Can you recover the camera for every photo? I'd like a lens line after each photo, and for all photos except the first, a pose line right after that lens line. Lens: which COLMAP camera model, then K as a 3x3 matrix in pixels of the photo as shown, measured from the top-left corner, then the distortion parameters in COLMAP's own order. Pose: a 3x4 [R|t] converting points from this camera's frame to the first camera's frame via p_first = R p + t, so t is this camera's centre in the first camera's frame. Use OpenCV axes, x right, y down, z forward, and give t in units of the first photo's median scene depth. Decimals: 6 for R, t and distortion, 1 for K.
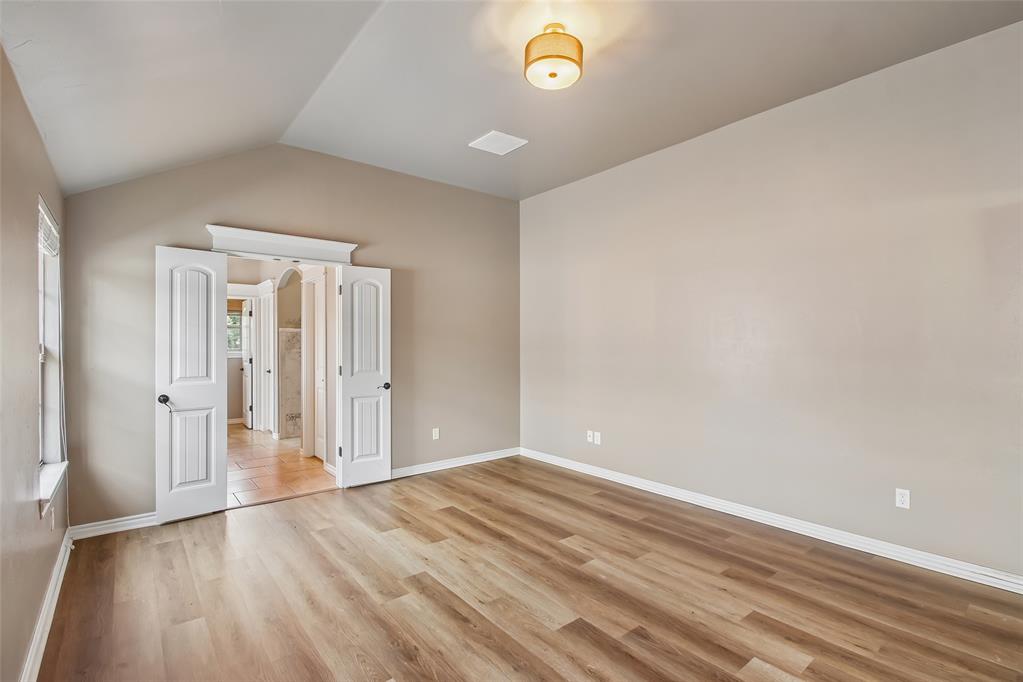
lens RADIAL K [[463.3, 0, 511.5], [0, 463.3, 341.0], [0, 0, 1]] dist [0.016414, -0.017080]
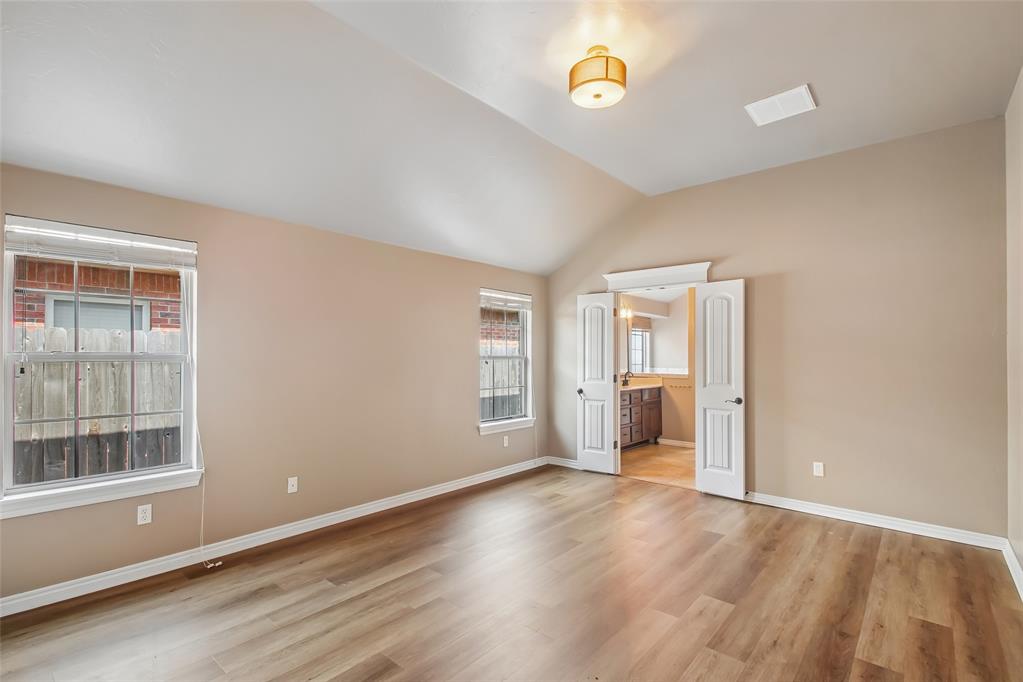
lens RADIAL K [[481.3, 0, 511.5], [0, 481.3, 341.0], [0, 0, 1]] dist [0.019720, -0.020232]
pose [[0.178651, -0.027906, -0.983517, 0.823422], [-0.000110, 0.999597, -0.028382, 0.001294], [0.983912, 0.005179, 0.178576, 0.461283]]
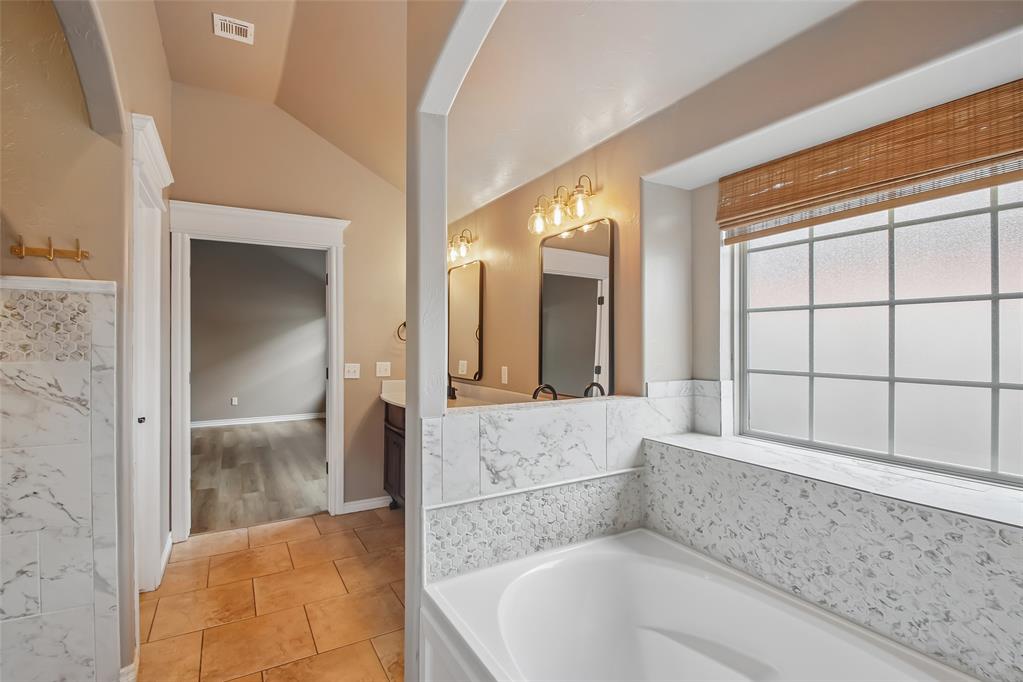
lens RADIAL K [[463.3, 0, 511.5], [0, 463.3, 341.0], [0, 0, 1]] dist [0.016414, -0.017080]
pose [[-0.989825, 0.003871, 0.142234, -1.200104], [0.001161, 0.999816, -0.019132, 0.022823], [-0.142282, -0.018772, -0.989648, 2.047095]]
